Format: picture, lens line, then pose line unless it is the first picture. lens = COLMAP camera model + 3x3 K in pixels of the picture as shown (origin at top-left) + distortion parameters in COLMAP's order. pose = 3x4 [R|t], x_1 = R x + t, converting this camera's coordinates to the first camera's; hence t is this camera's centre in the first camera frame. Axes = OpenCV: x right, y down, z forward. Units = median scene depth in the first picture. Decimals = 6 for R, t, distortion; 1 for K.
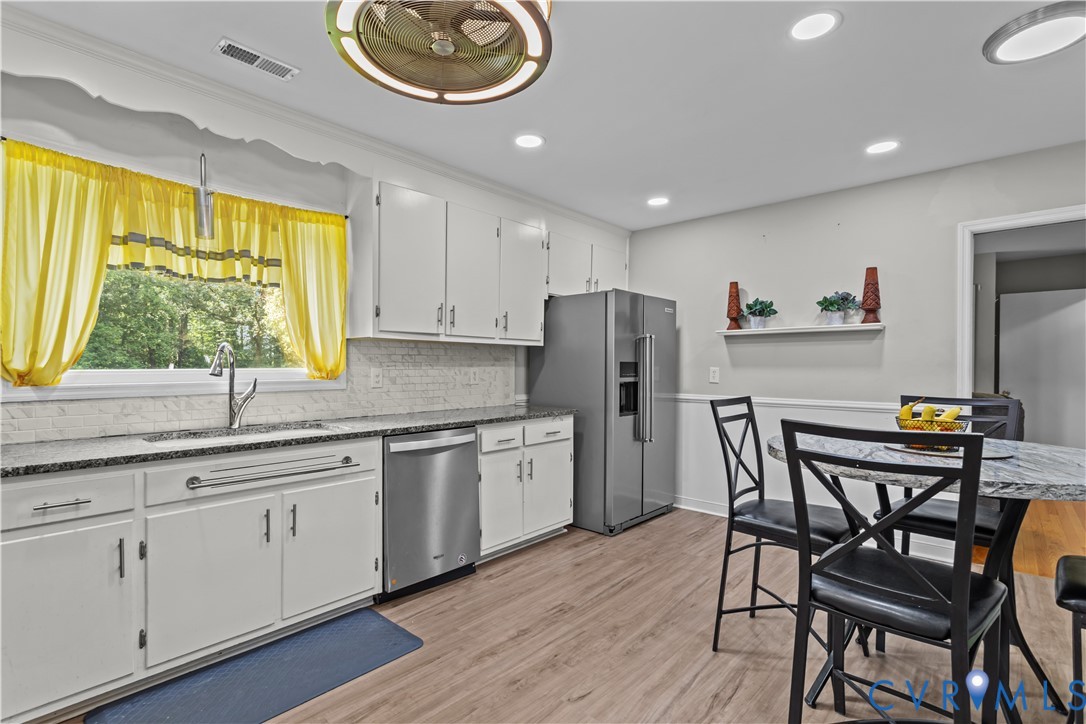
lens RADIAL K [[513.9, 0, 539.9], [0, 513.9, 370.8], [0, 0, 1]] dist [-0.000747, 0.000990]
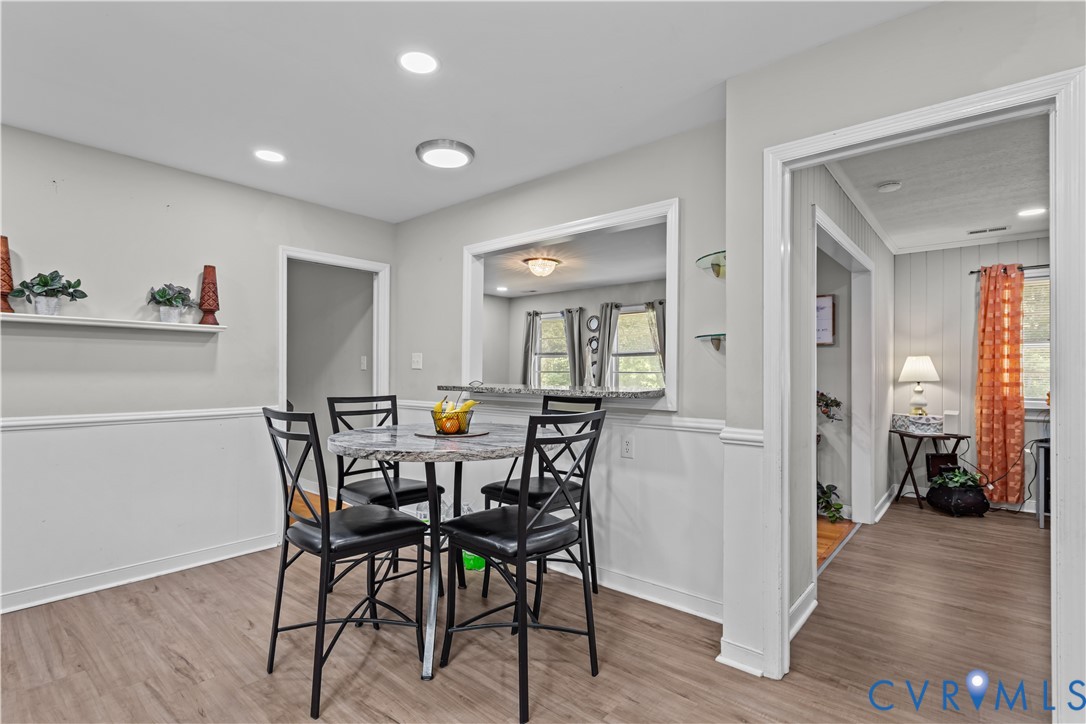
lens RADIAL K [[513.9, 0, 539.9], [0, 513.9, 370.8], [0, 0, 1]] dist [-0.000747, 0.000990]
pose [[-0.019864, 0.004693, 0.999792, -0.369757], [0.005205, 0.999976, -0.004591, -0.001895], [-0.999789, 0.005113, -0.019888, 0.501440]]
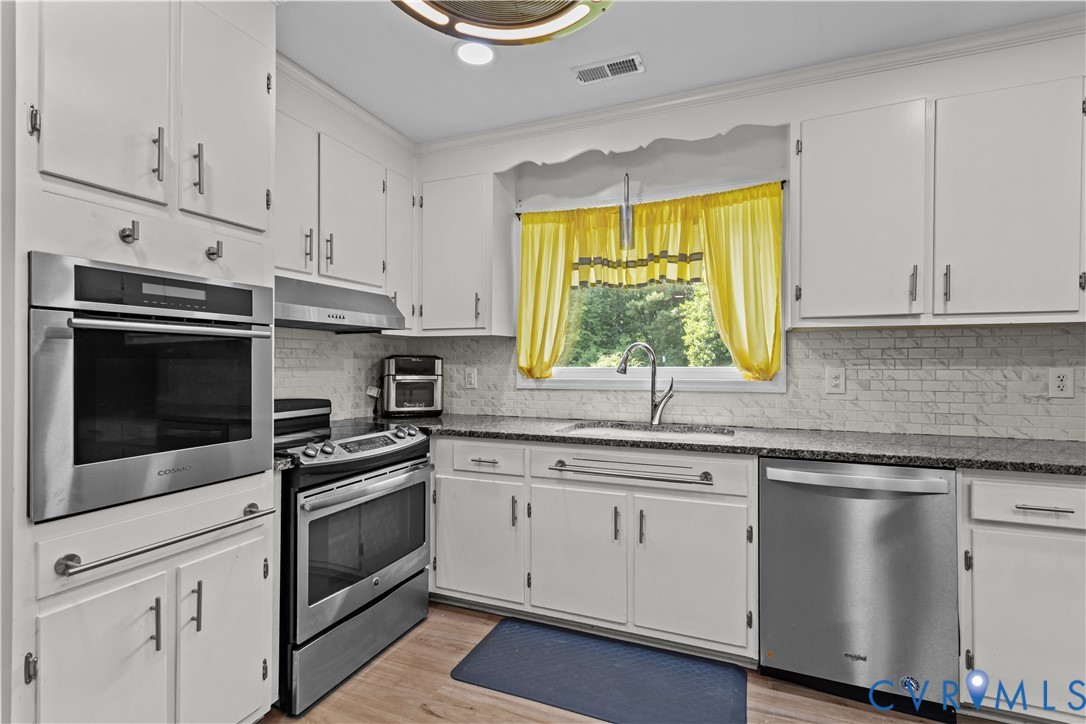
lens RADIAL K [[512.5, 0, 543.0], [0, 512.5, 362.0], [0, 0, 1]] dist [0.002171, 0.001081]
pose [[0.331985, -0.004145, -0.943276, 0.275810], [-0.008560, 0.999936, -0.007406, -0.004211], [0.943246, 0.010533, 0.331928, 0.391011]]
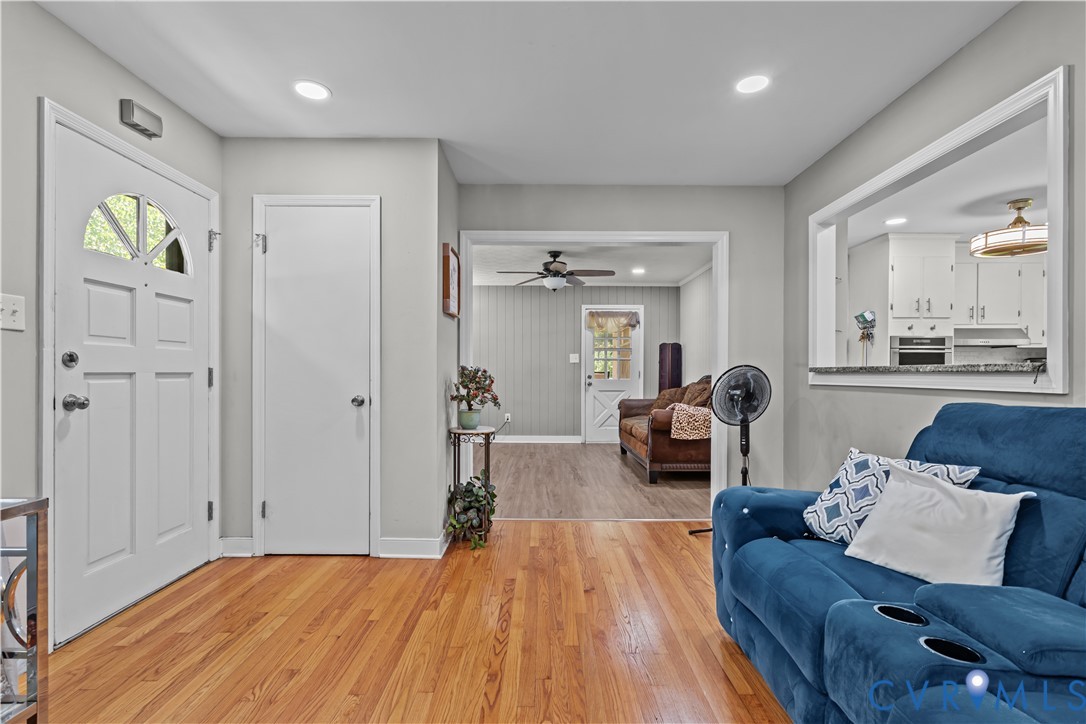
lens RADIAL K [[516.8, 0, 547.8], [0, 516.8, 374.8], [0, 0, 1]] dist [0.007904, 0.000344]
pose [[-0.740749, -0.000956, -0.671782, 1.828431], [-0.011799, 0.999863, 0.011588, 0.038398], [0.671679, 0.016510, -0.740659, 0.678333]]
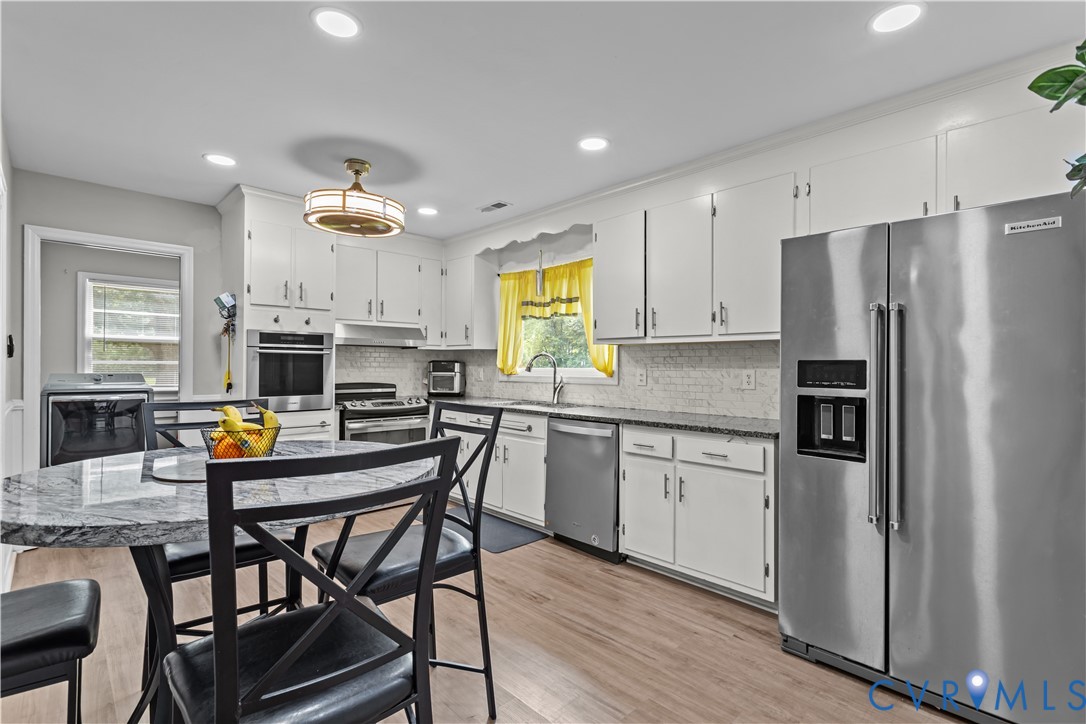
lens RADIAL K [[512.9, 0, 543.8], [0, 512.9, 367.0], [0, 0, 1]] dist [-0.000436, 0.000407]
pose [[-0.075969, -0.000210, -0.997110, 0.969768], [-0.015623, 0.999877, 0.000980, -0.008076], [0.996988, 0.015652, -0.075963, 0.969021]]
